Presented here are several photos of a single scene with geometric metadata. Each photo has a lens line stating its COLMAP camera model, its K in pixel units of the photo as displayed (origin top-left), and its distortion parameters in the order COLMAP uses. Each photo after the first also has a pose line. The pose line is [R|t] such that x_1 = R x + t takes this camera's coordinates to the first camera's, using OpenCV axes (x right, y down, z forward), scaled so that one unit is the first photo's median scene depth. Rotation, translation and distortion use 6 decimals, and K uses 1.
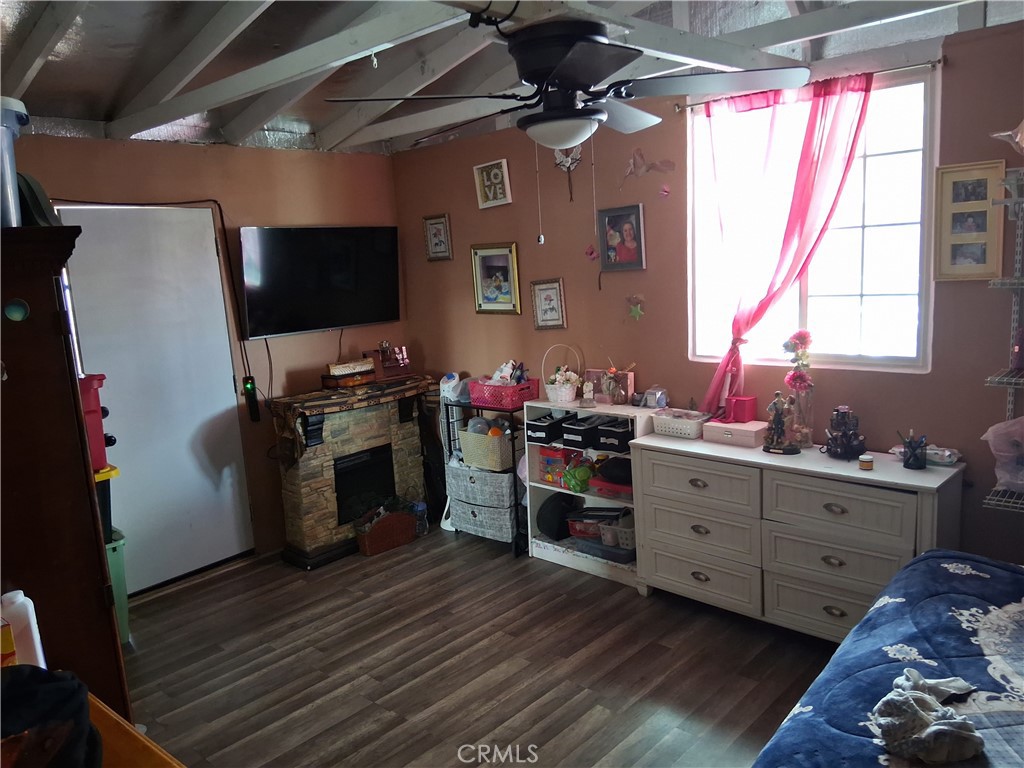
lens RADIAL K [[776.2, 0, 512.4], [0, 776.2, 380.3], [0, 0, 1]] dist [0.077947, -0.105715]
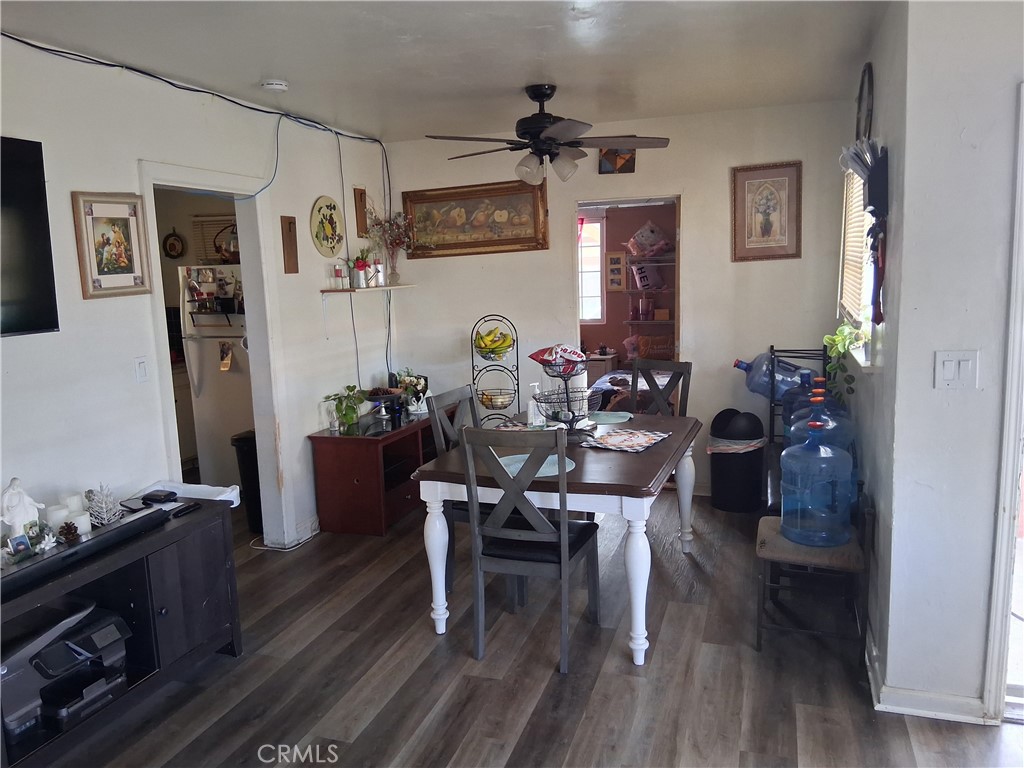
lens RADIAL K [[776.2, 0, 508.1], [0, 776.2, 376.5], [0, 0, 1]] dist [0.077947, -0.105715]
pose [[0.912967, -0.020142, 0.407536, -0.987275], [0.040747, 0.998289, -0.041944, 0.299204], [-0.405994, 0.054899, 0.912225, -1.481909]]
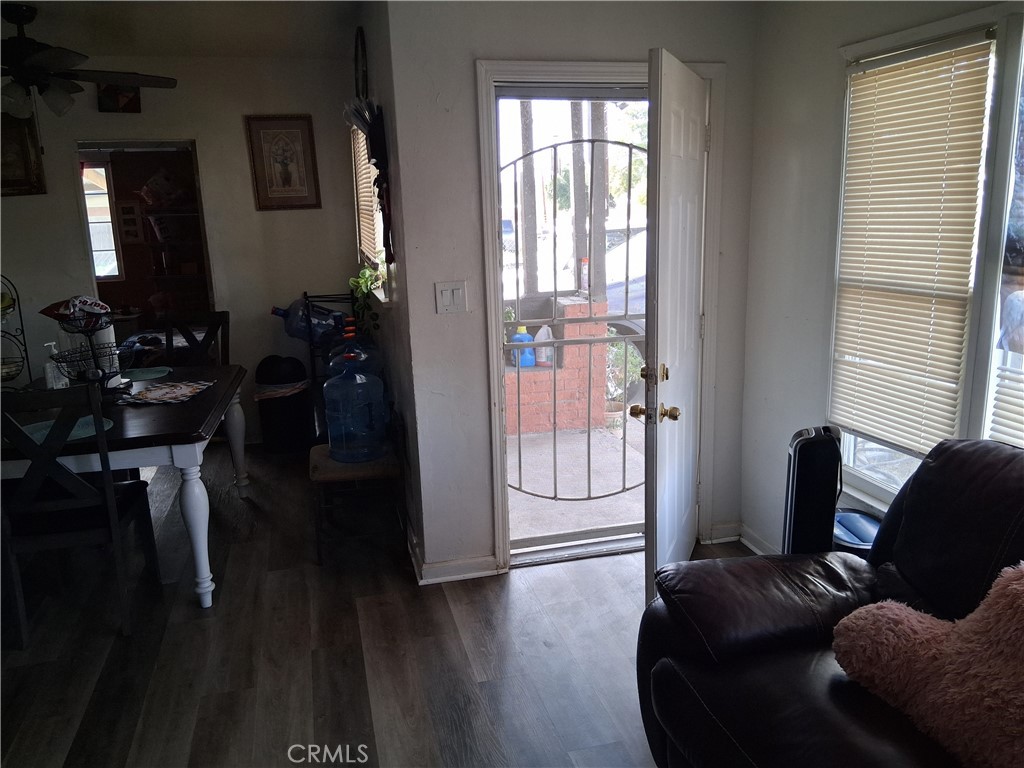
lens RADIAL K [[776.2, 0, 516.9], [0, 776.2, 379.6], [0, 0, 1]] dist [0.077947, -0.105715]
pose [[0.532302, -0.135770, 0.835596, -1.052390], [0.141983, 0.987392, 0.069987, 0.335511], [-0.834563, 0.081386, 0.544868, -1.552758]]
